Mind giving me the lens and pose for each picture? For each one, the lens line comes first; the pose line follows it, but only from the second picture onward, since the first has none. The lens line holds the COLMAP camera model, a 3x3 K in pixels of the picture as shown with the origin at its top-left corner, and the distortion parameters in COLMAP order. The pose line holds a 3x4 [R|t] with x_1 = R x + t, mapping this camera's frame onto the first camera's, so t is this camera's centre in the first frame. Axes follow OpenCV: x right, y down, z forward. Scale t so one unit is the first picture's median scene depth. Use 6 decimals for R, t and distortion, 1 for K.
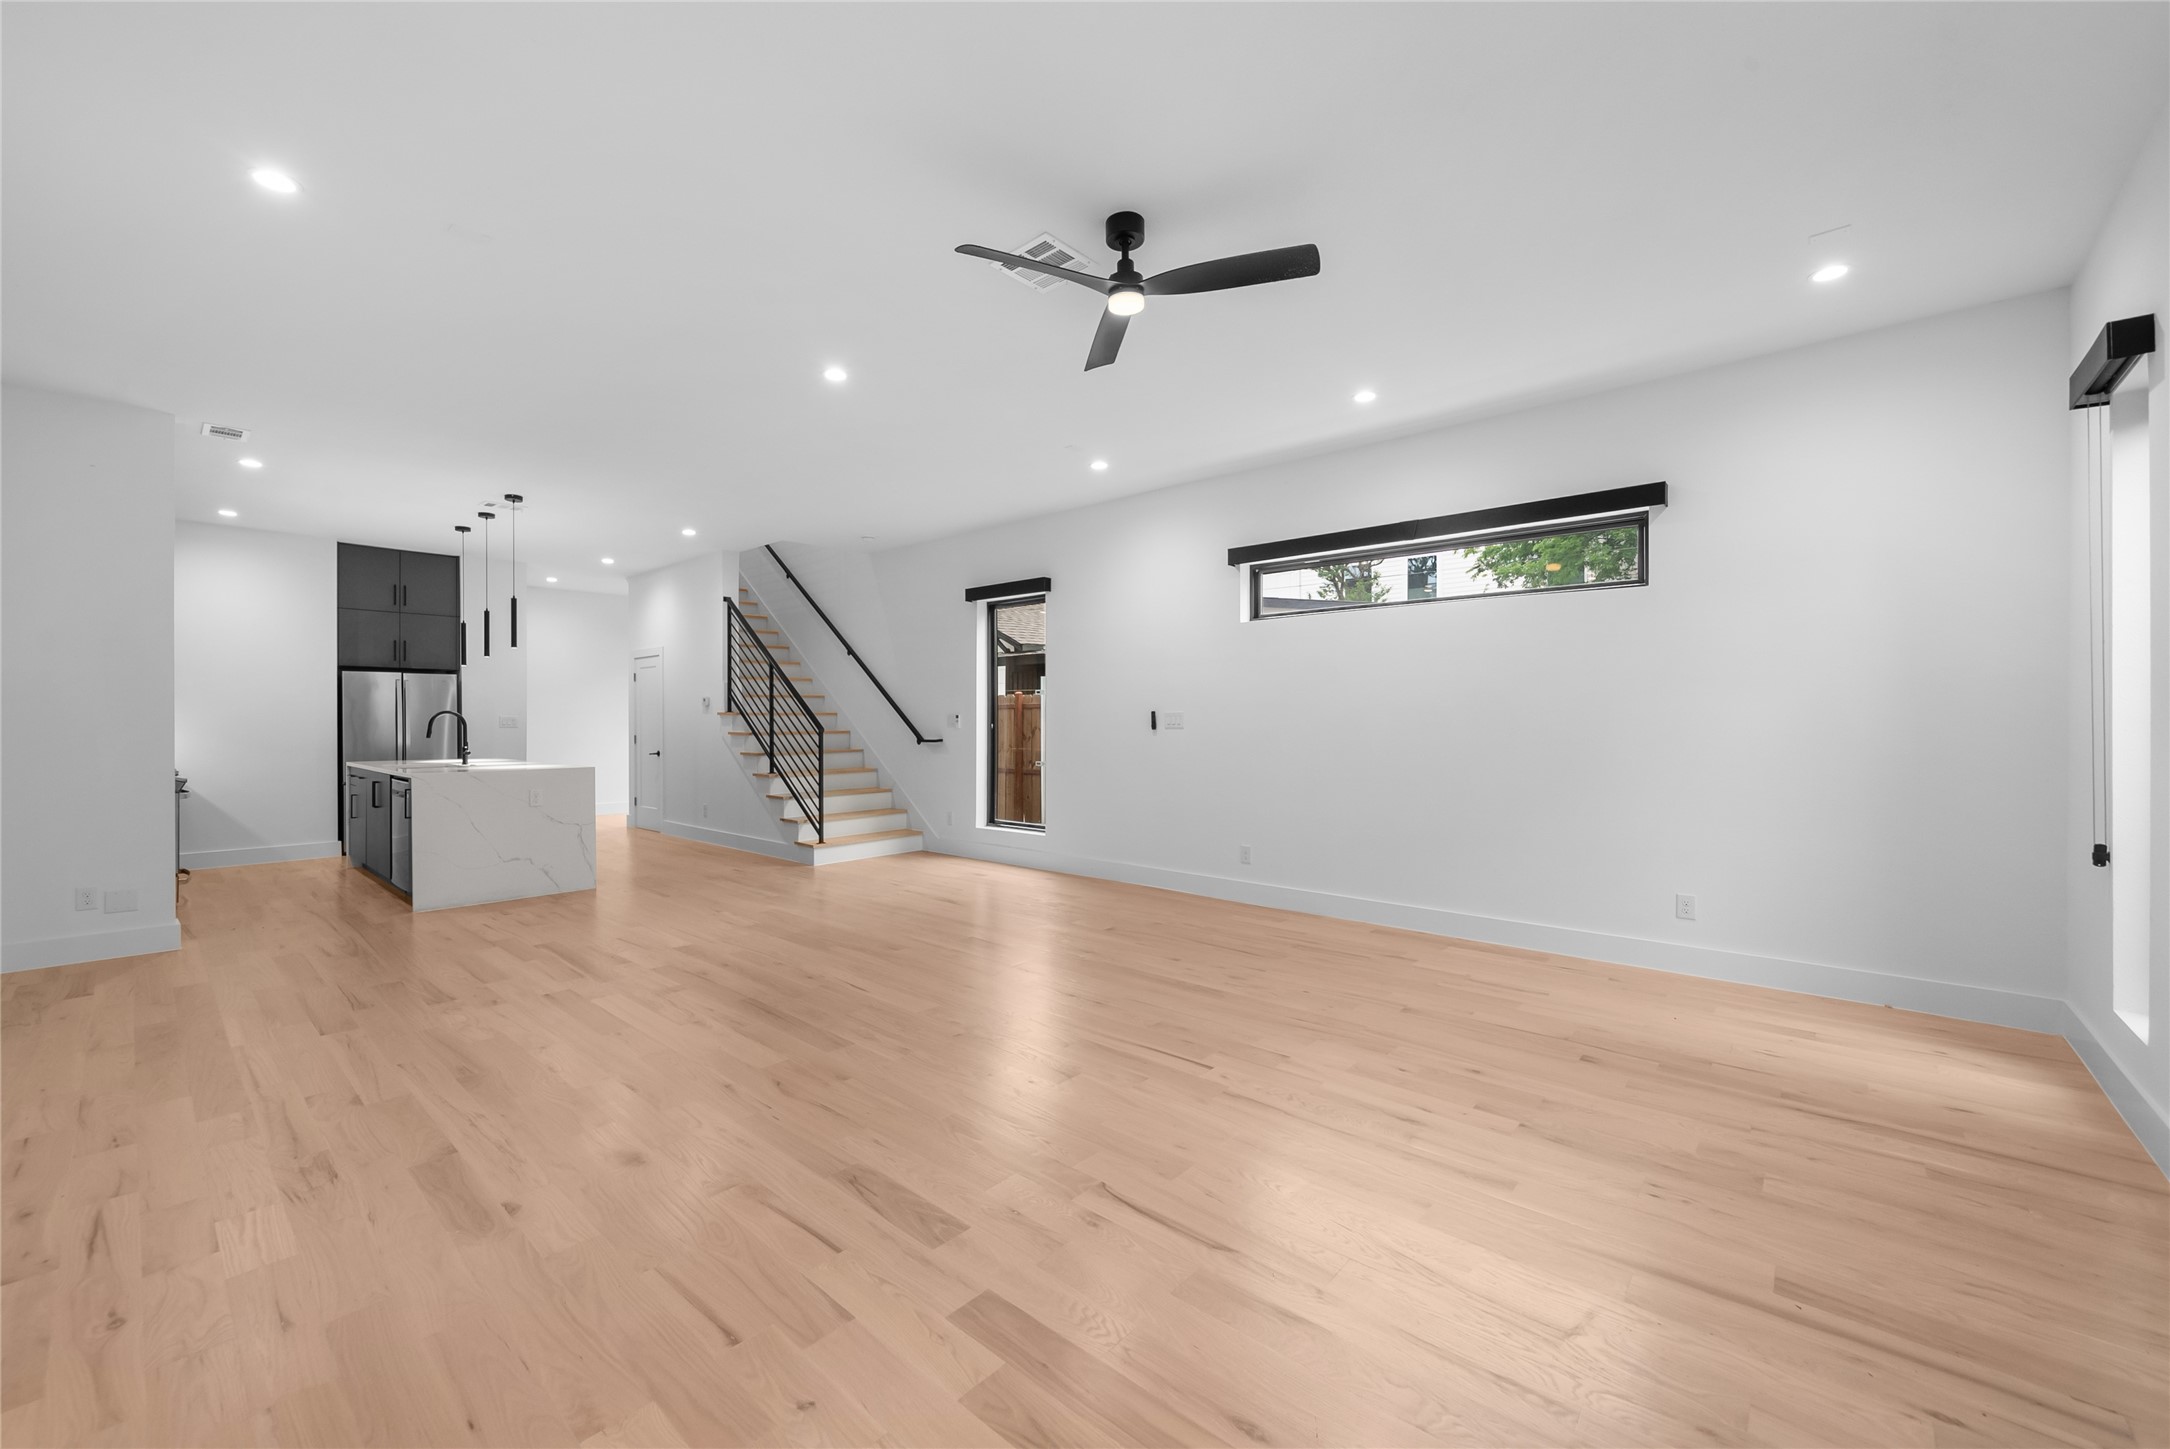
lens RADIAL K [[849.7, 0, 1065.4], [0, 849.7, 728.8], [0, 0, 1]] dist [-0.002759, 0.000372]
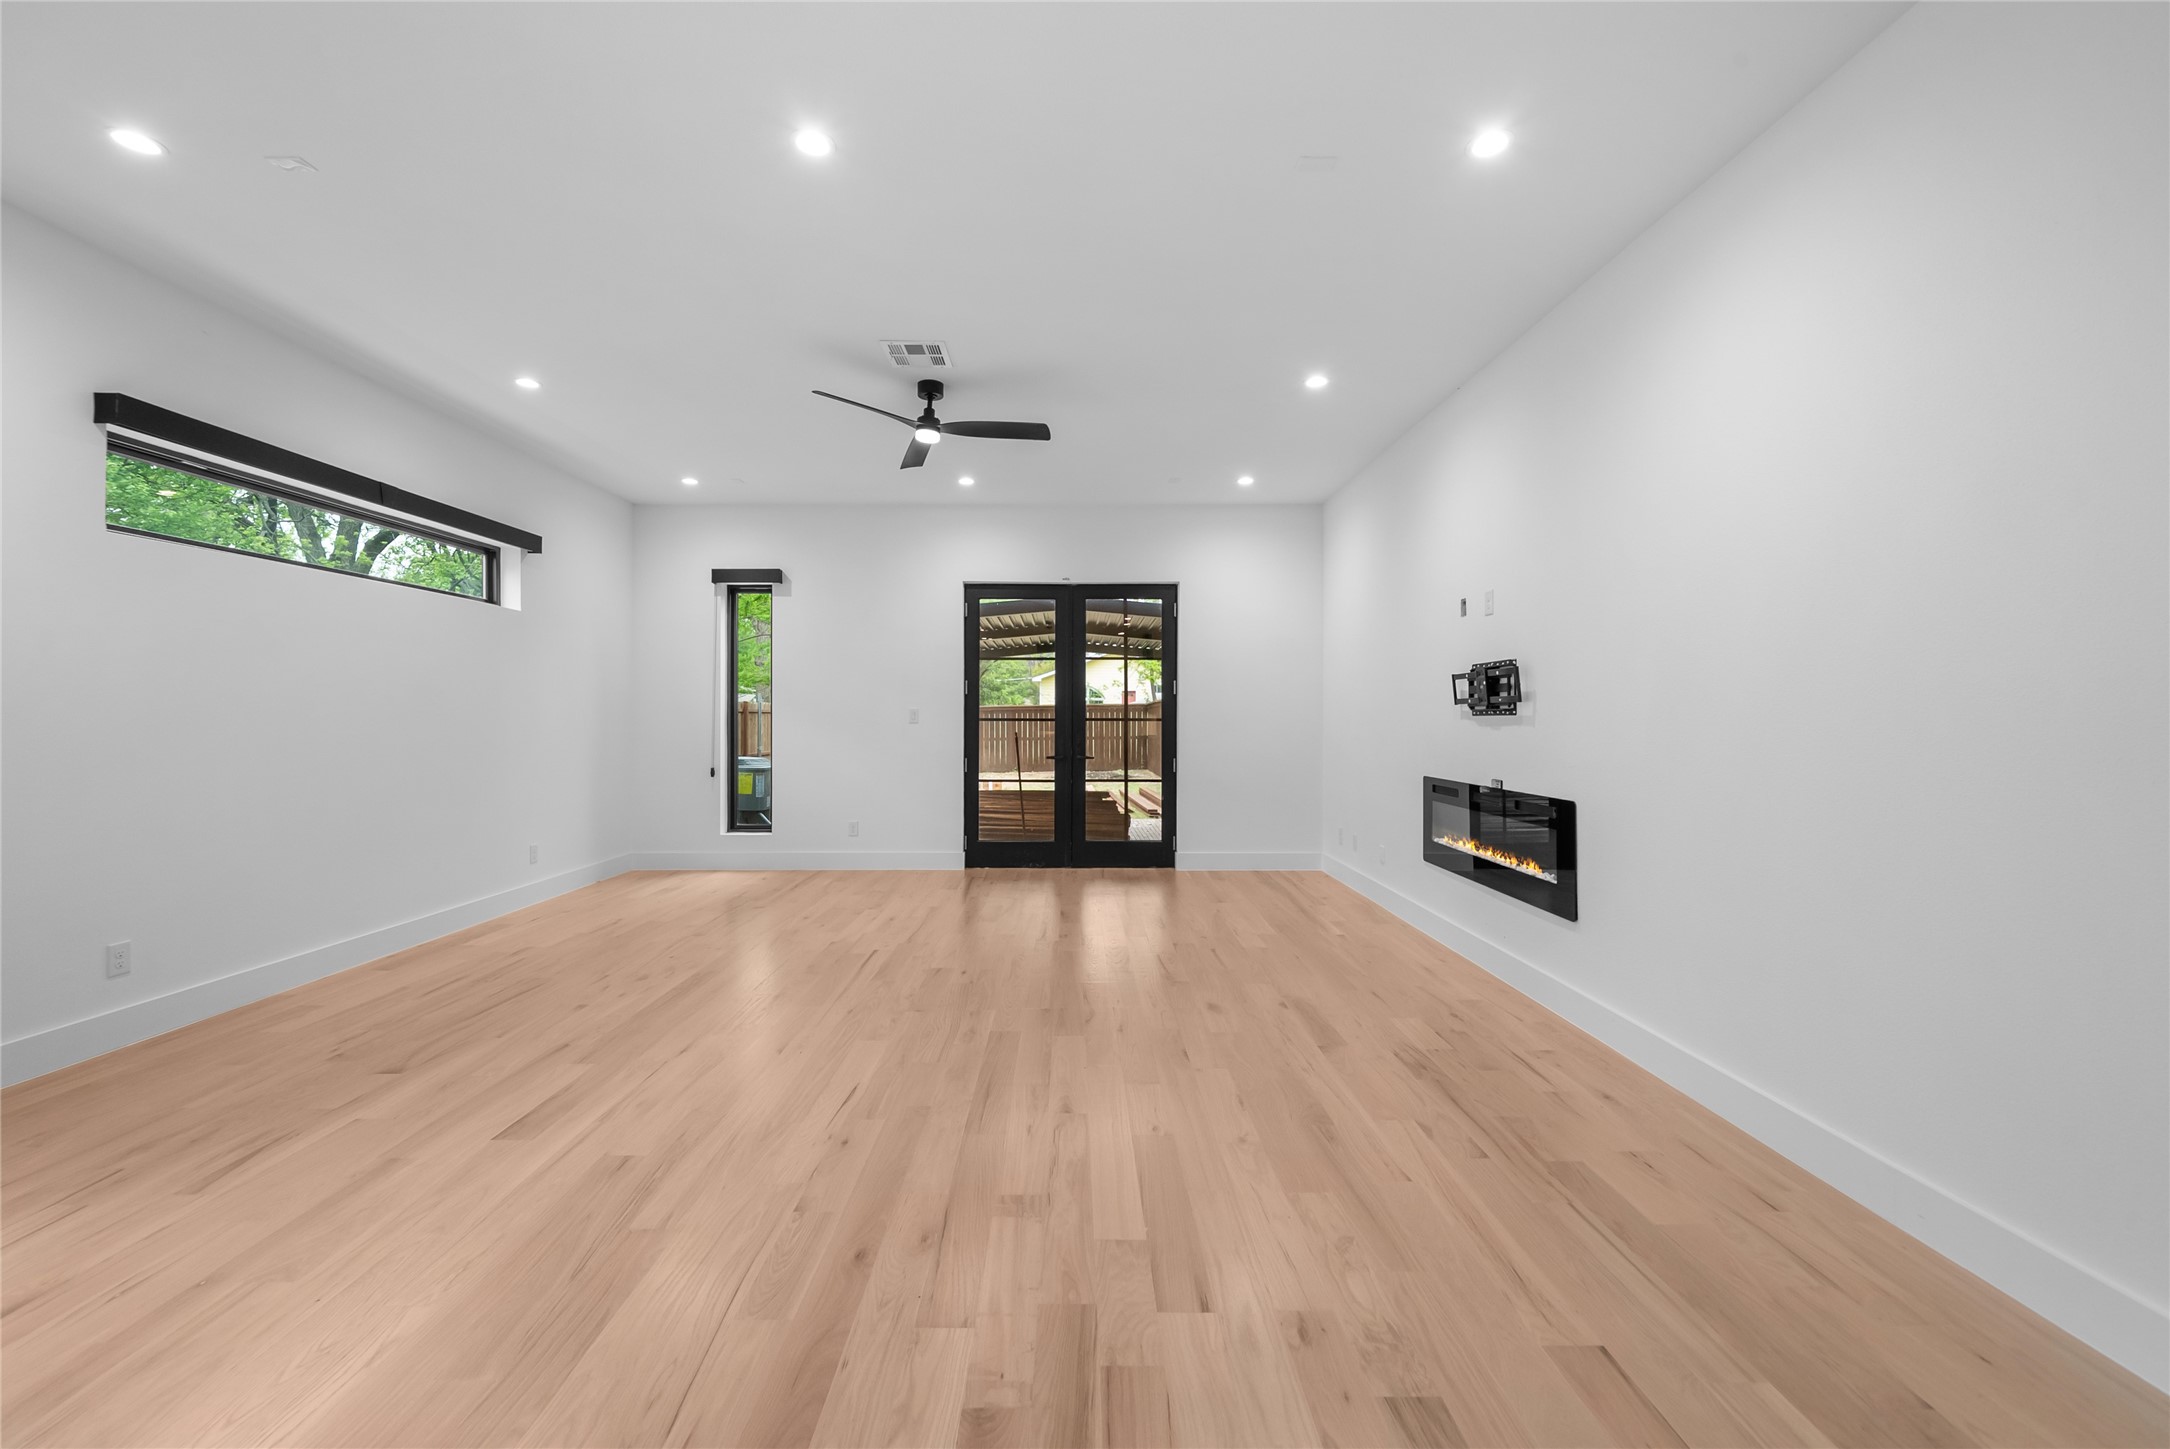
lens RADIAL K [[849.7, 0, 1070.6], [0, 849.7, 708.7], [0, 0, 1]] dist [-0.002759, 0.000372]
pose [[-0.669796, 0.008075, 0.742502, -1.045441], [0.007566, 0.999963, -0.004050, -0.011395], [-0.742507, 0.002905, -0.669832, 1.569428]]
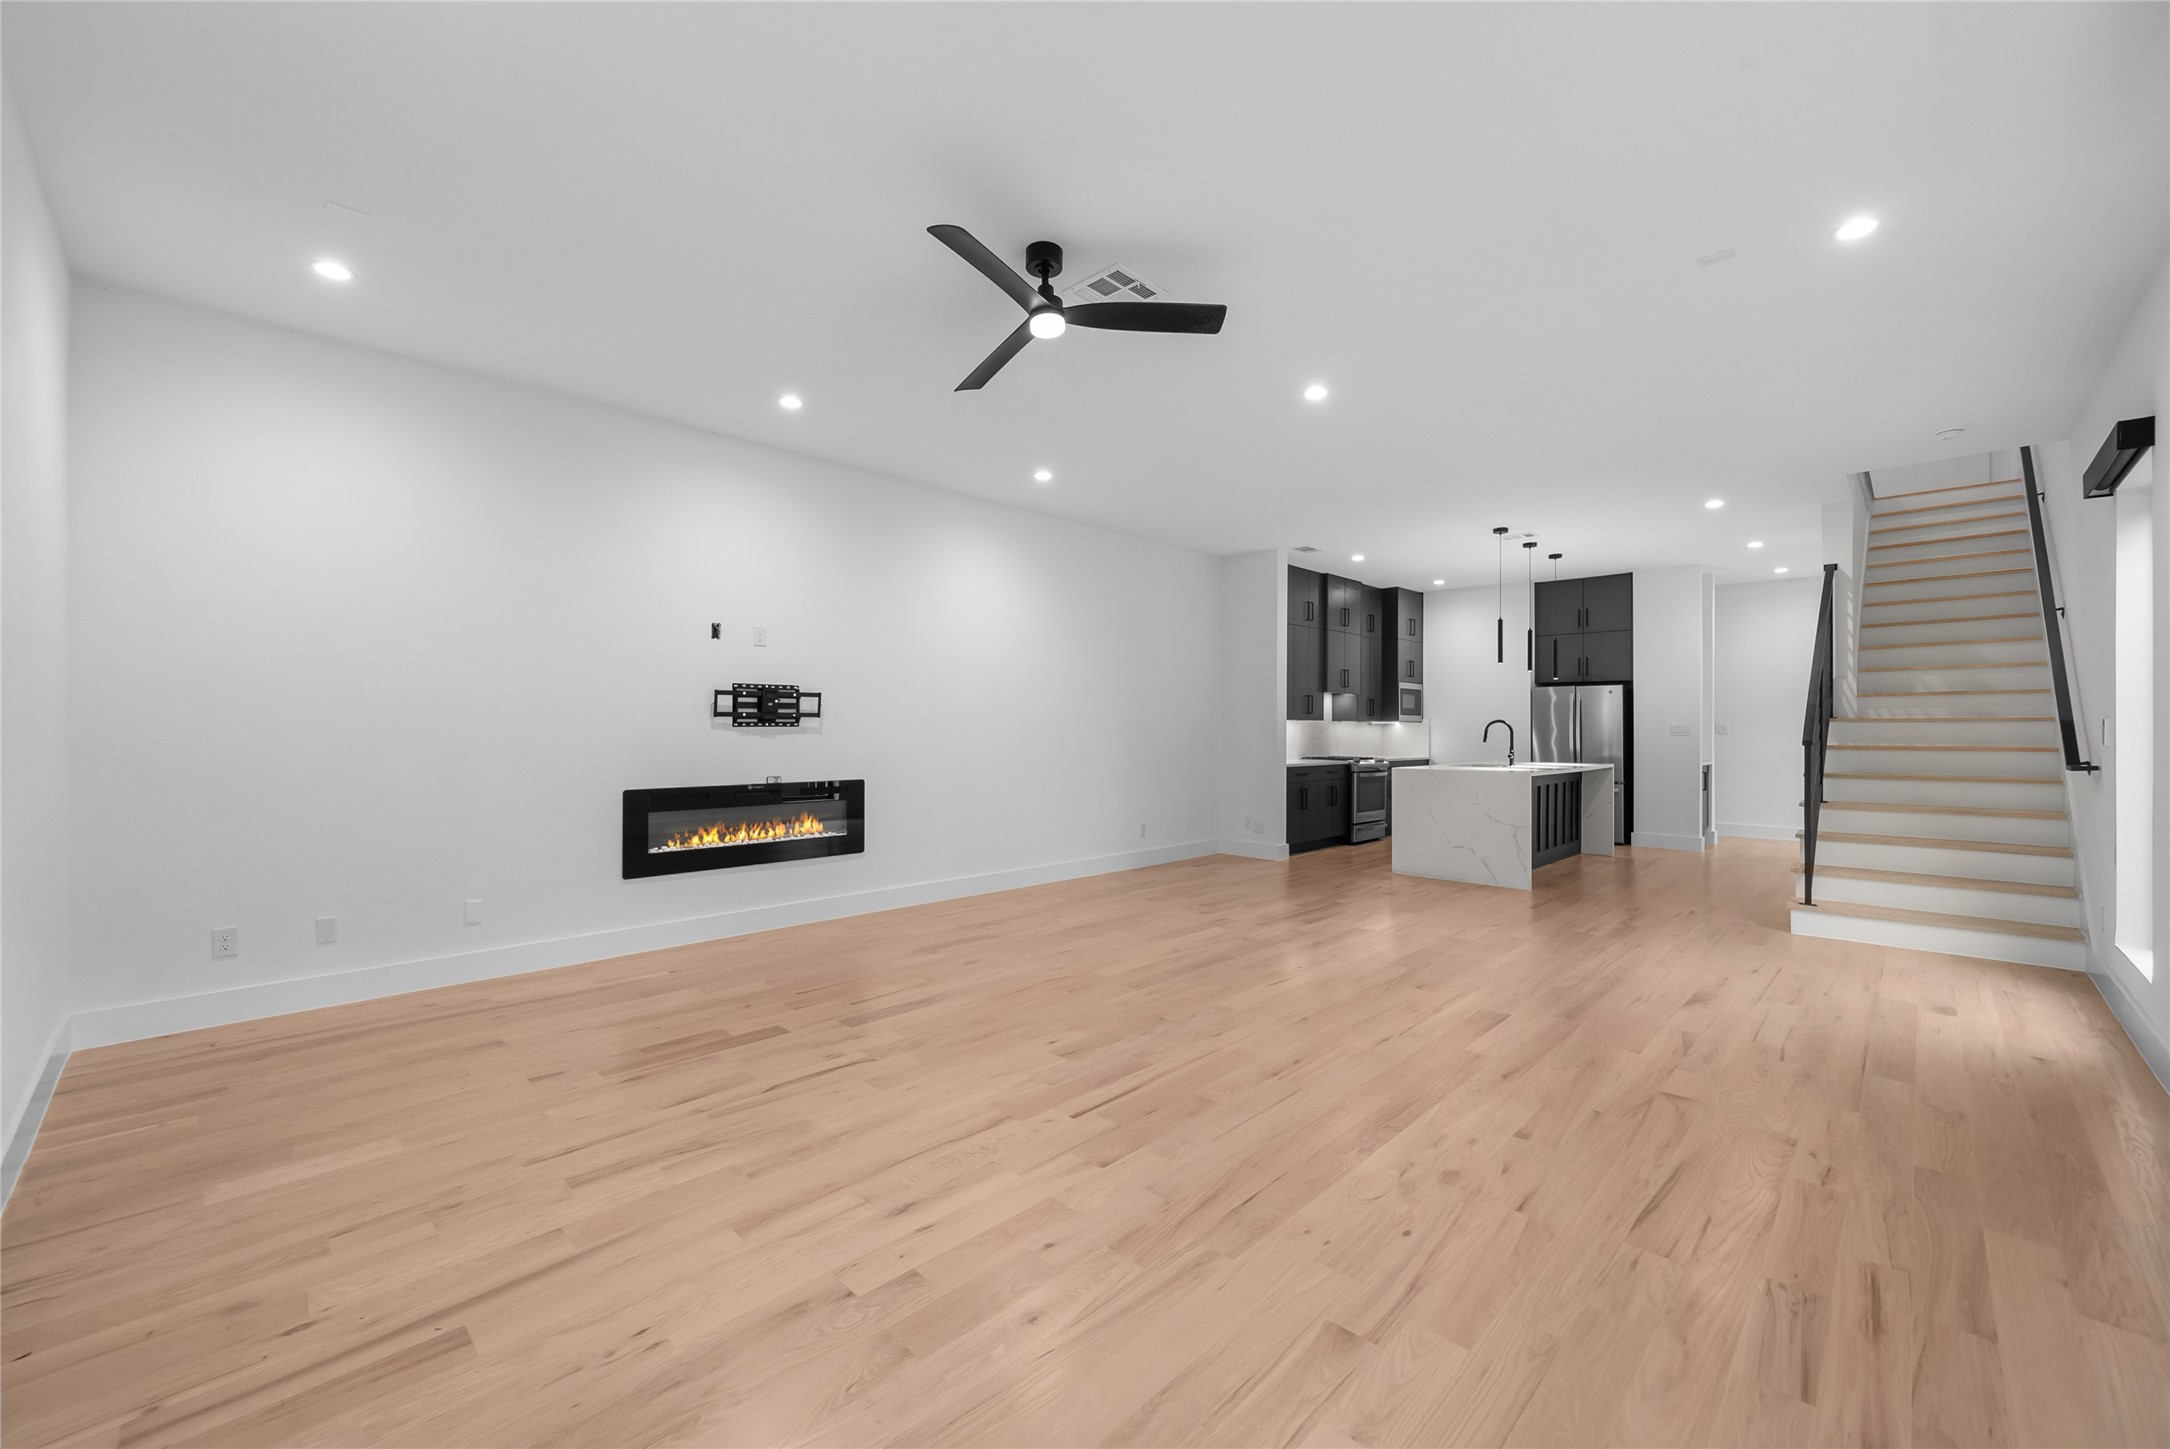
lens RADIAL K [[849.7, 0, 1077.3], [0, 849.7, 720.6], [0, 0, 1]] dist [-0.002759, 0.000372]
pose [[-0.047714, -0.007366, -0.998834, 0.959939], [-0.011712, 0.999908, -0.006815, -0.009410], [0.998792, 0.011373, -0.047796, 0.941037]]
